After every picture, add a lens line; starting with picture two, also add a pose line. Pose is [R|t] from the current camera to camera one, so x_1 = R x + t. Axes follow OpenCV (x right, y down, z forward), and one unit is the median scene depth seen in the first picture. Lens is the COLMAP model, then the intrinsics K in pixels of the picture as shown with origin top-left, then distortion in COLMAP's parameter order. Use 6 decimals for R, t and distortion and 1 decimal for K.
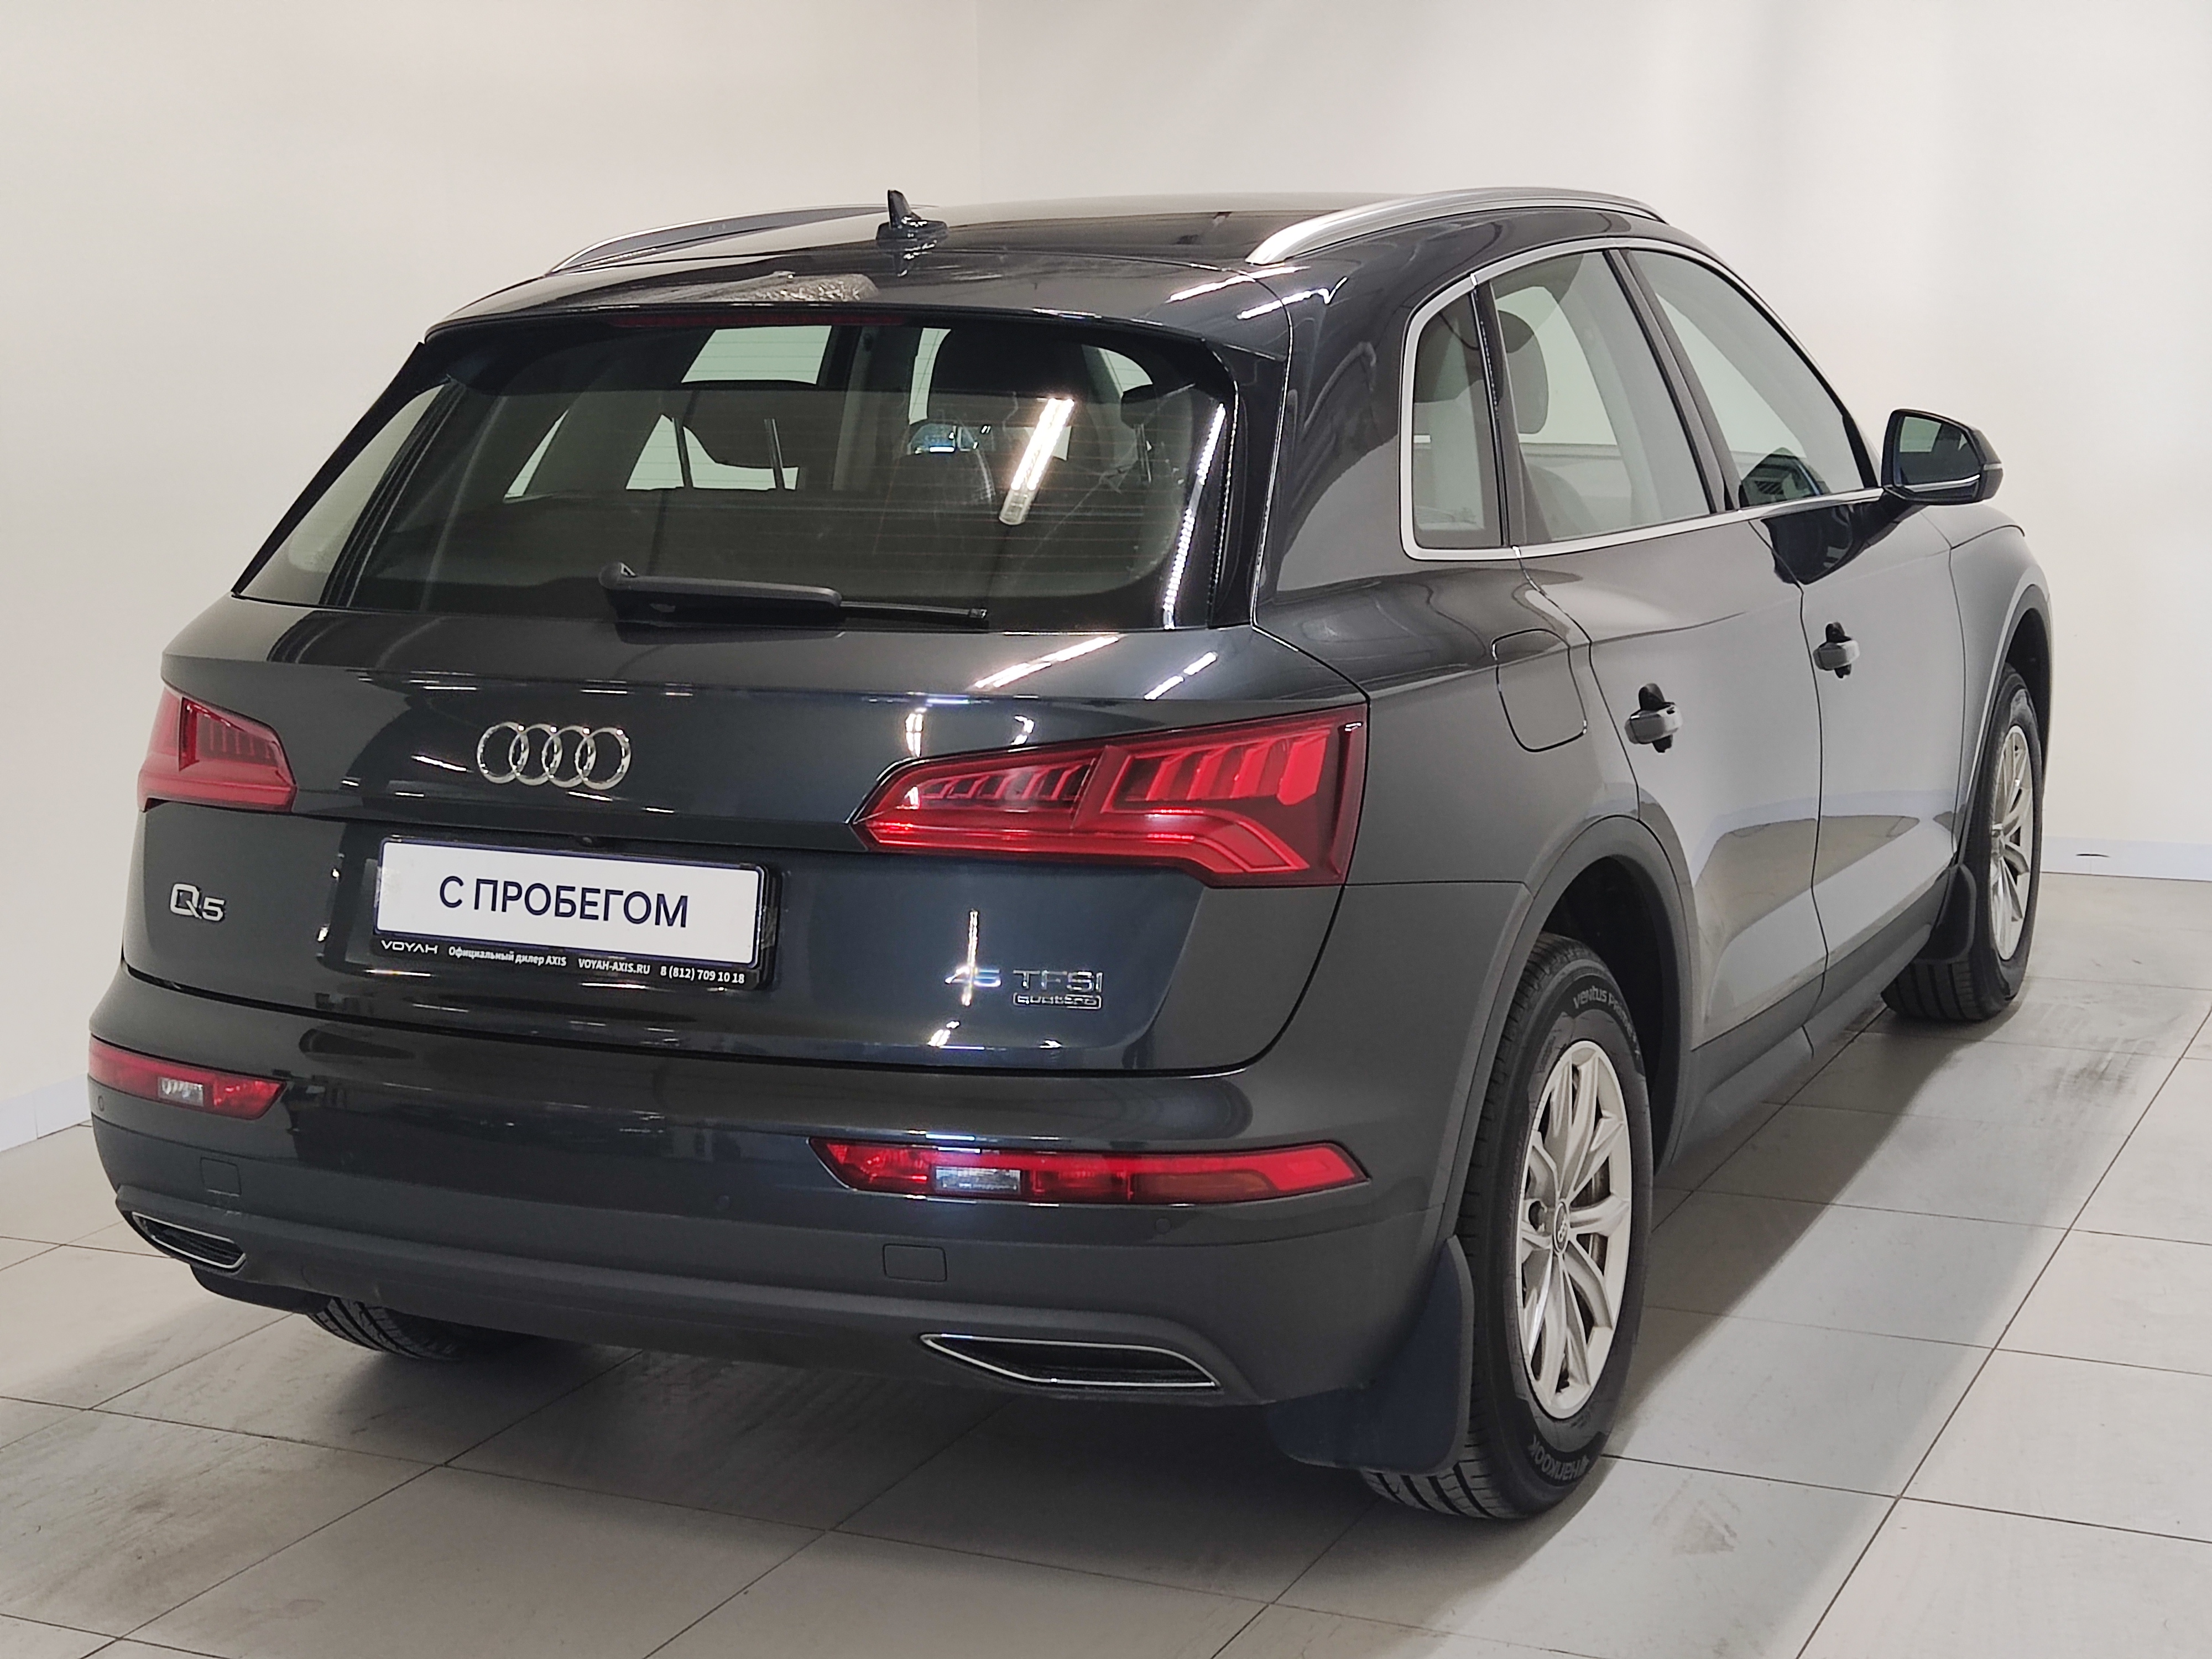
lens RADIAL K [[3154.5, 0, 1104.3], [0, 3154.5, 834.9], [0, 0, 1]] dist [0.042697, 0.000000]
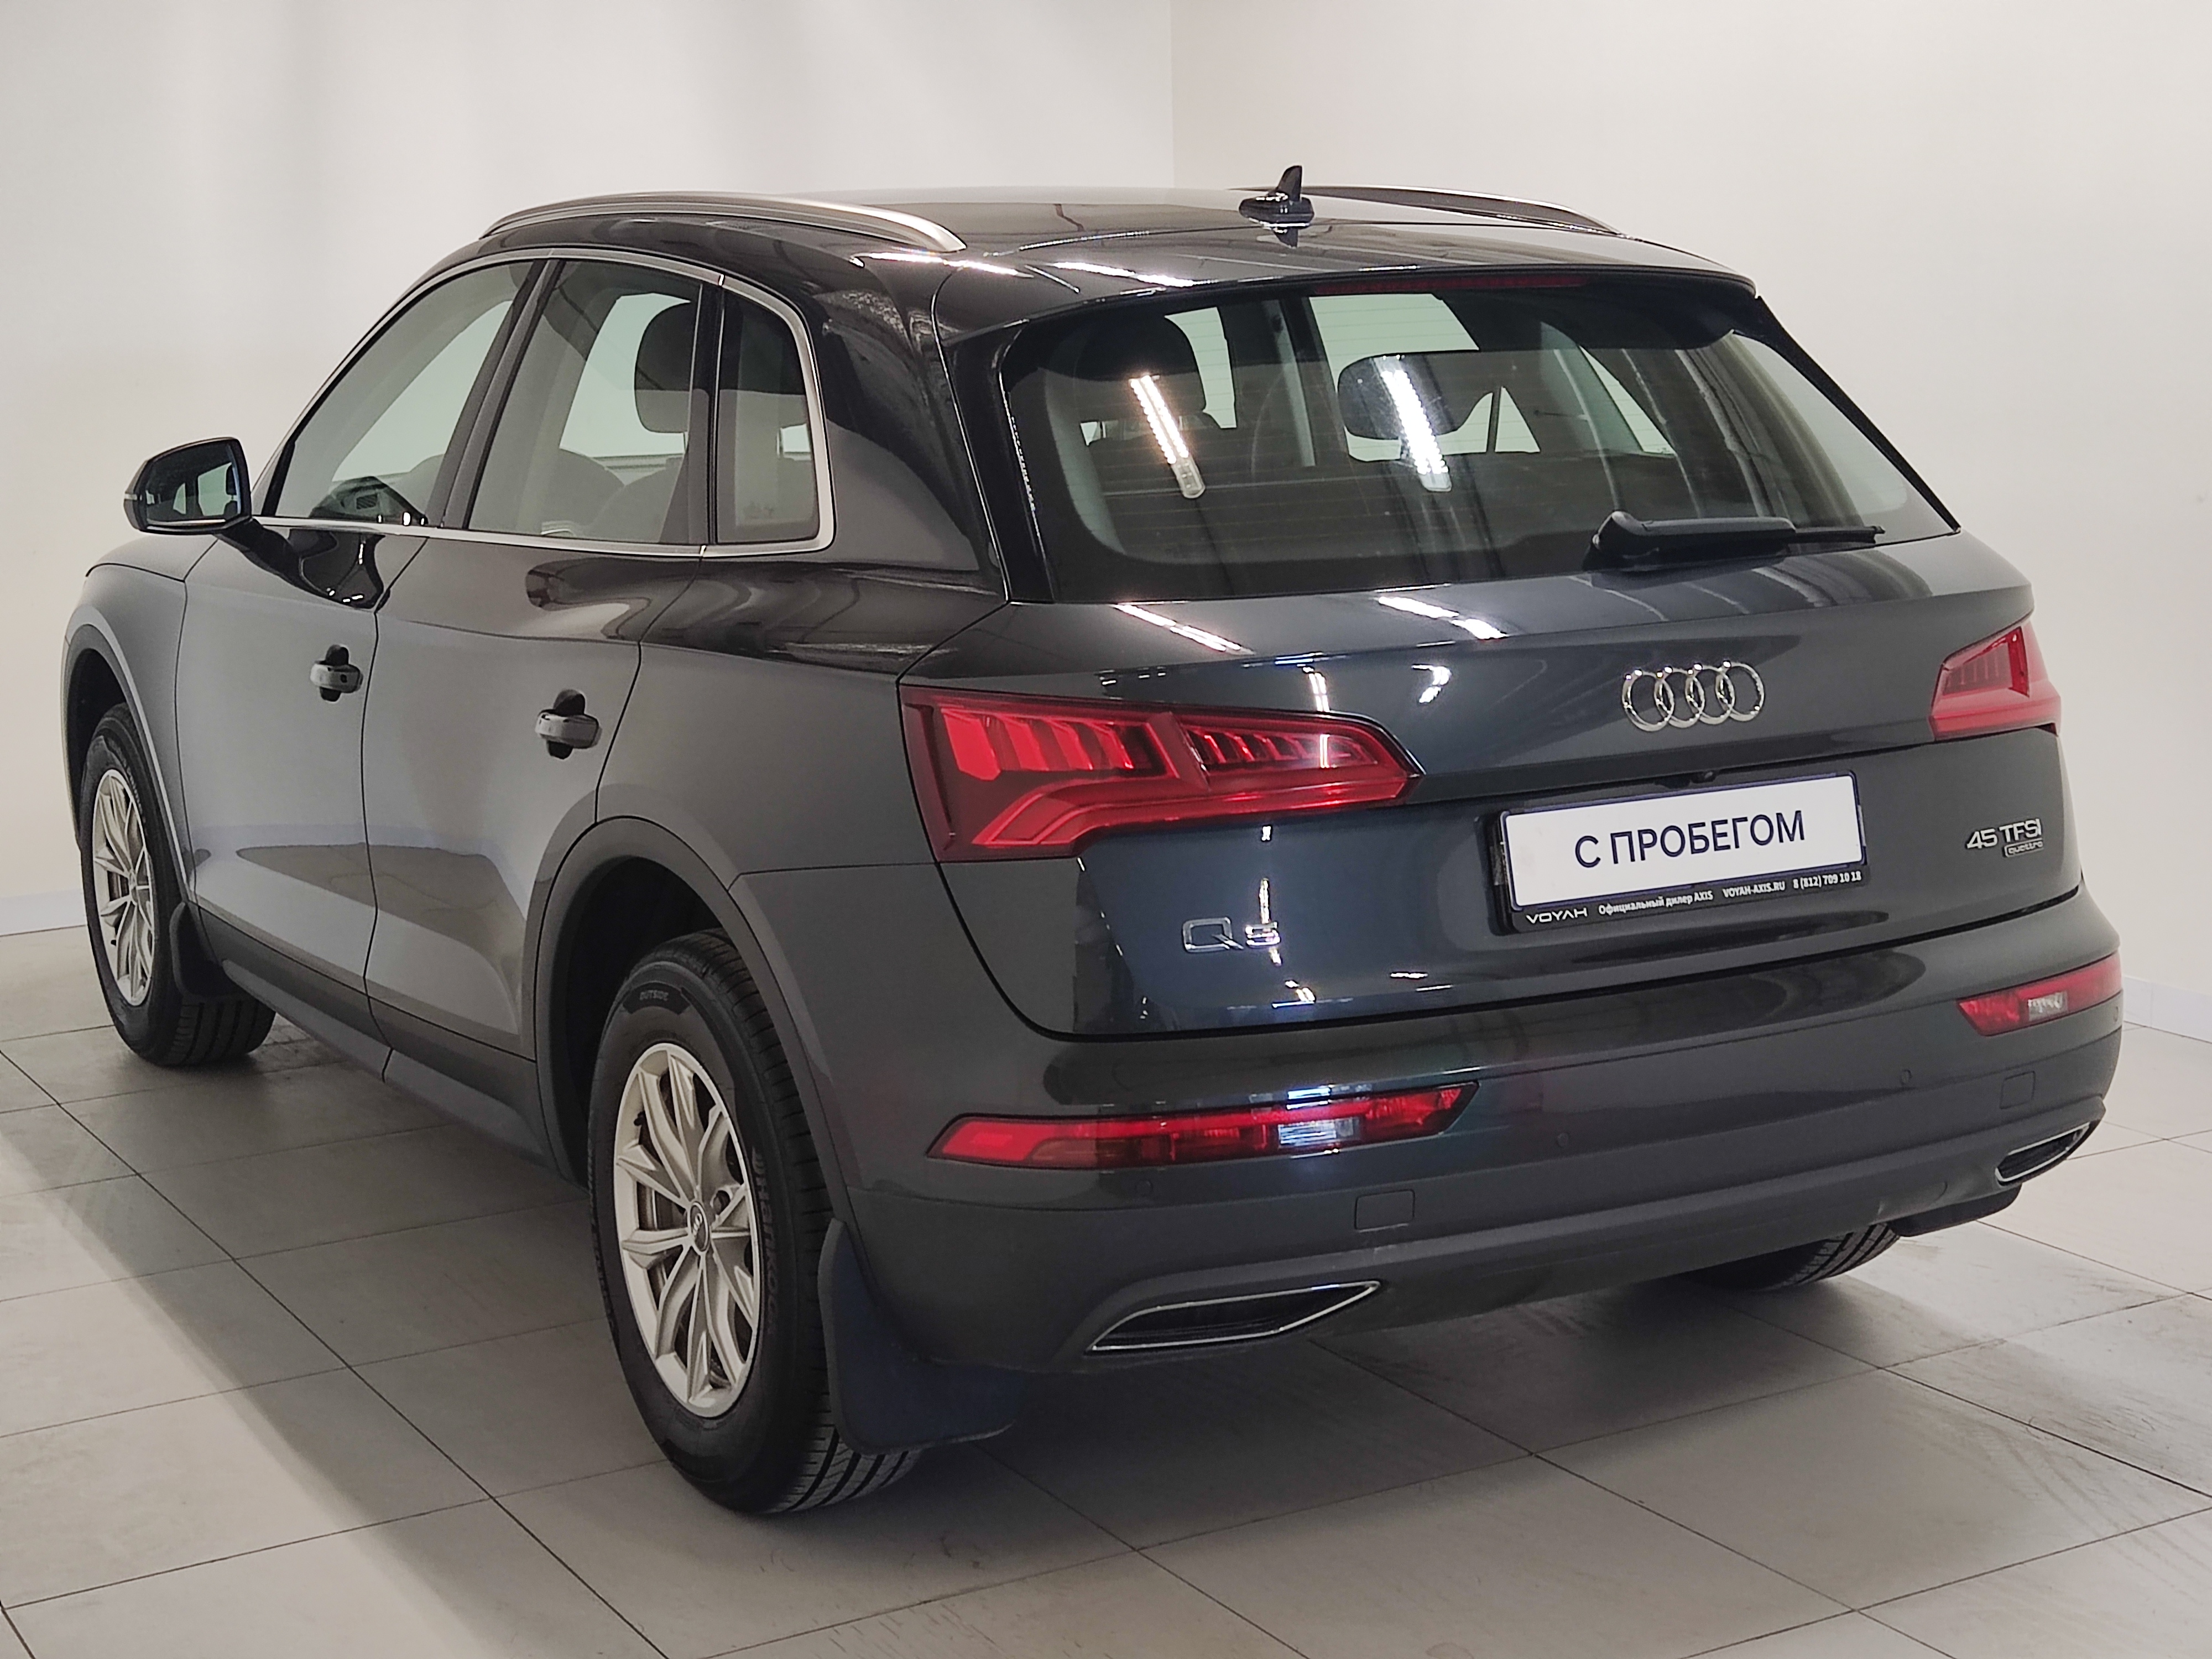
lens RADIAL K [[3154.5, 0, 1106.6], [0, 3154.5, 824.9], [0, 0, 1]] dist [0.042697, 0.000000]
pose [[0.601624, -0.134657, 0.787347, -1.090714], [0.153515, 0.986805, 0.051466, -0.065149], [-0.783889, 0.089907, 0.614358, 0.519210]]
